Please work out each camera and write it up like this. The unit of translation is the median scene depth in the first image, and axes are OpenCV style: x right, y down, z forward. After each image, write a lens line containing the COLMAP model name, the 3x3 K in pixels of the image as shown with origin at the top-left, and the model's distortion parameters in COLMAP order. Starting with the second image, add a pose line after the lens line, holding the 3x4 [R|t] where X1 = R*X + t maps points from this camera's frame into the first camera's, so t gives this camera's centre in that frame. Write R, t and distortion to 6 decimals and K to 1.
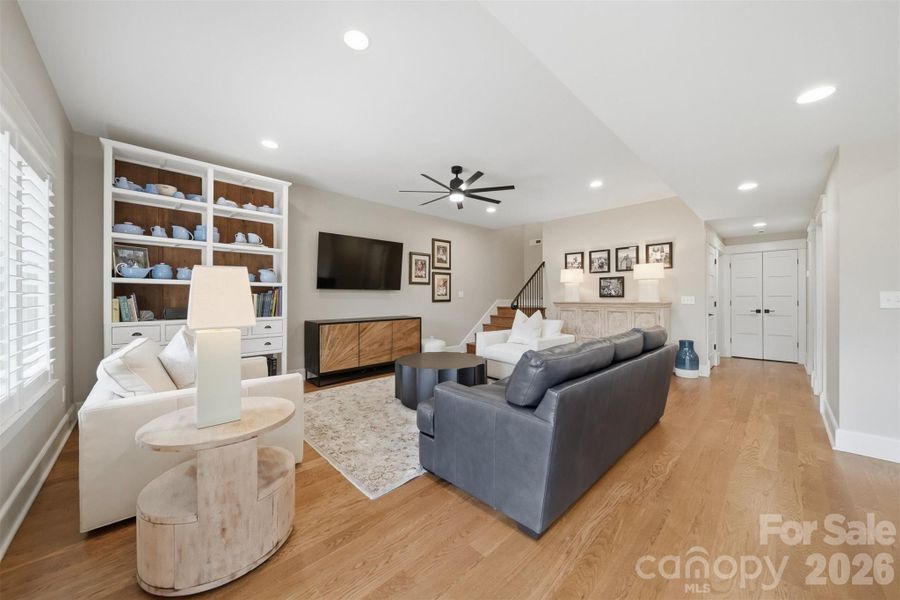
lens RADIAL K [[322.5, 0, 449.7], [0, 322.5, 298.6], [0, 0, 1]] dist [-0.000864, -0.001122]
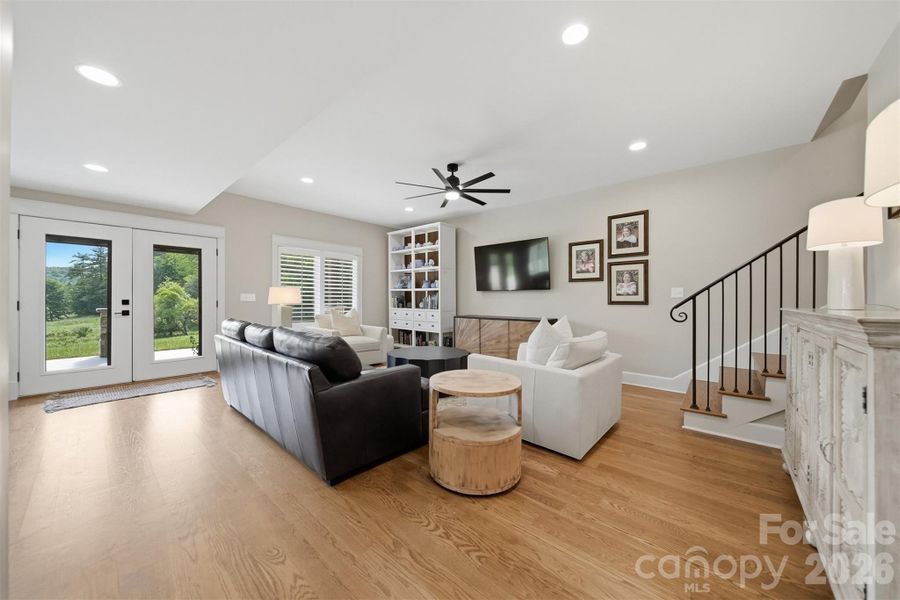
lens RADIAL K [[322.5, 0, 450.0], [0, 322.5, 297.7], [0, 0, 1]] dist [-0.000864, -0.001122]
pose [[0.080182, -0.005661, -0.996764, 0.654635], [-0.009809, 0.999931, -0.006468, 0.004329], [0.996732, 0.010296, 0.080121, 0.595590]]
